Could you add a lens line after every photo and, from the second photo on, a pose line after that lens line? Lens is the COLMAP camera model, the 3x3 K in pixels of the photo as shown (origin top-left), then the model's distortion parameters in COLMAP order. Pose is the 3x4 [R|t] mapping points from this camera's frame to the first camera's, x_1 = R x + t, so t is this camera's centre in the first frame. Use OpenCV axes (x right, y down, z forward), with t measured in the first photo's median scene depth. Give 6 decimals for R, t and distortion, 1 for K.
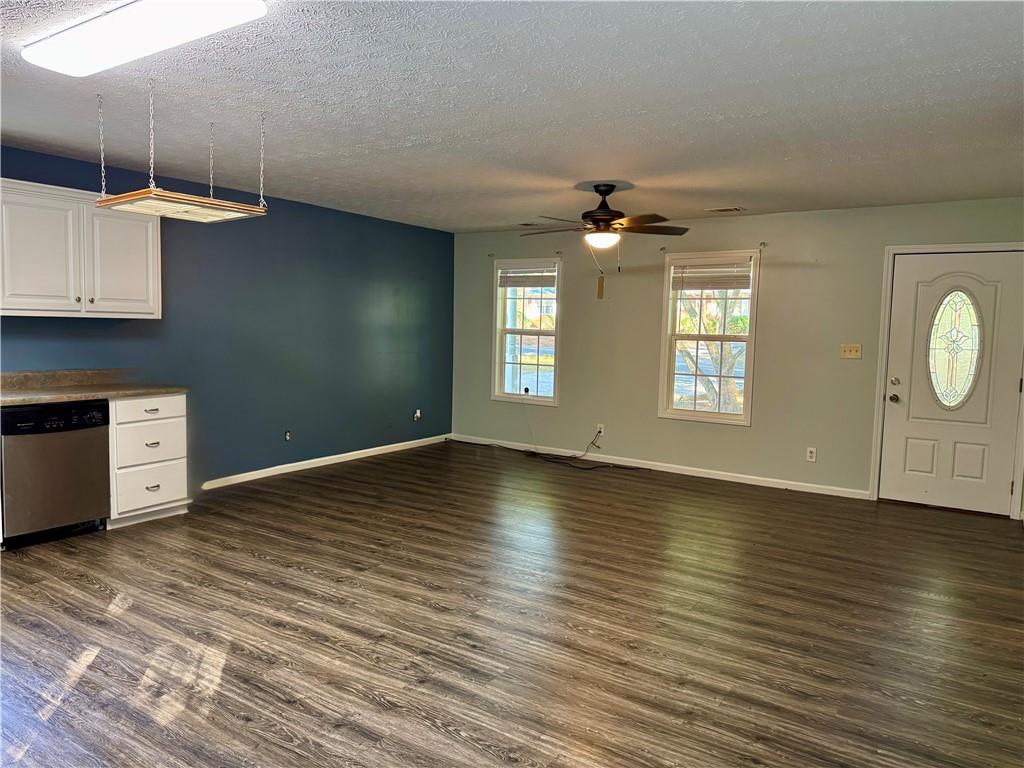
lens RADIAL K [[715.8, 0, 512.0], [0, 715.8, 384.0], [0, 0, 1]] dist [0.126495, -0.190951]
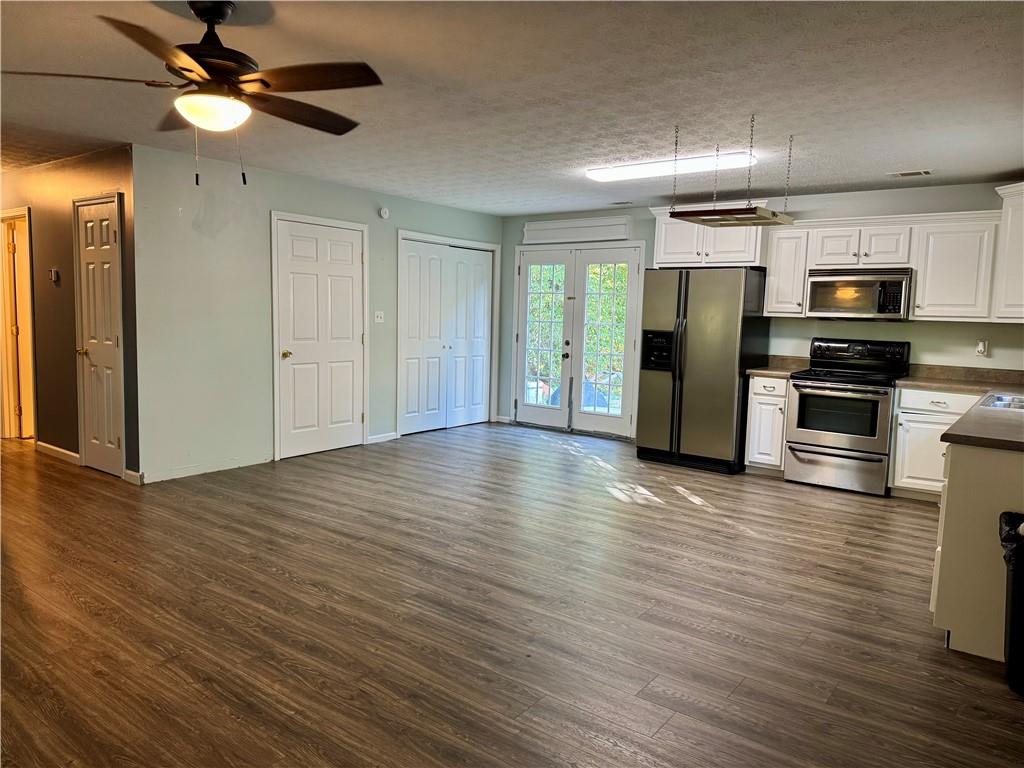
lens RADIAL K [[715.8, 0, 512.0], [0, 715.8, 384.0], [0, 0, 1]] dist [0.126495, -0.190951]
pose [[-0.997217, -0.055815, 0.049432, -0.131211], [-0.045647, 0.981274, 0.187128, -0.143147], [-0.058951, 0.184350, -0.981091, 1.765064]]
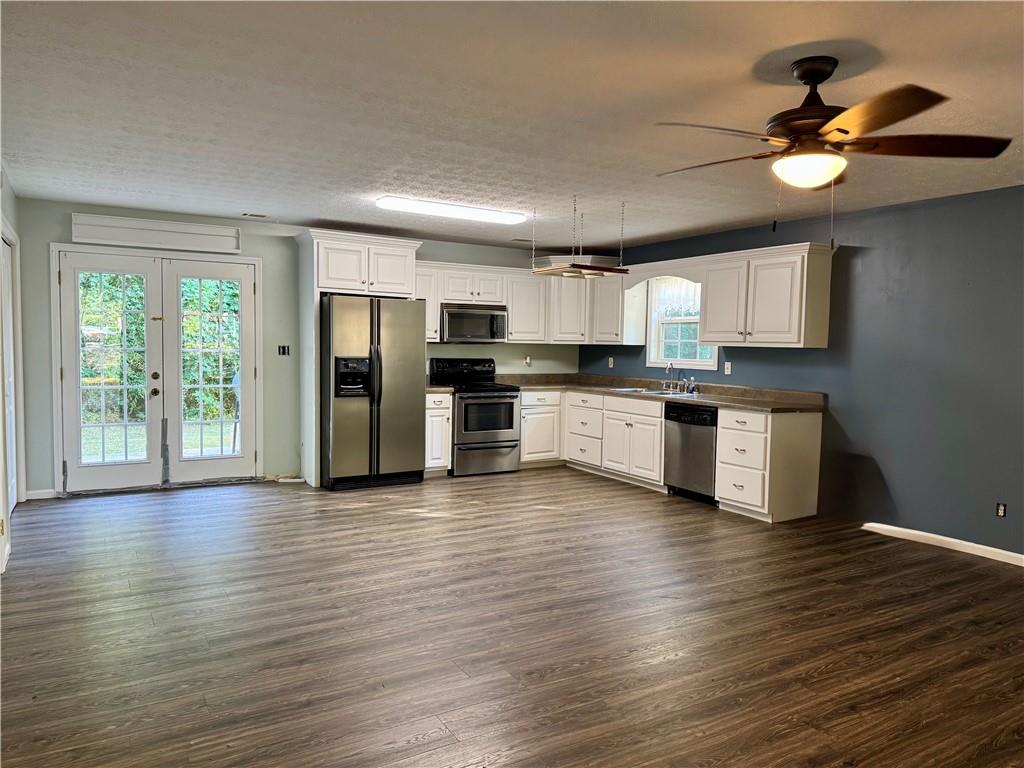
lens RADIAL K [[712.9, 0, 523.6], [0, 712.9, 377.9], [0, 0, 1]] dist [0.094948, -0.112976]
pose [[-0.417655, 0.017976, -0.908428, 0.790250], [-0.105912, 0.992025, 0.068324, -0.085249], [0.902412, 0.124750, -0.412421, 1.226498]]
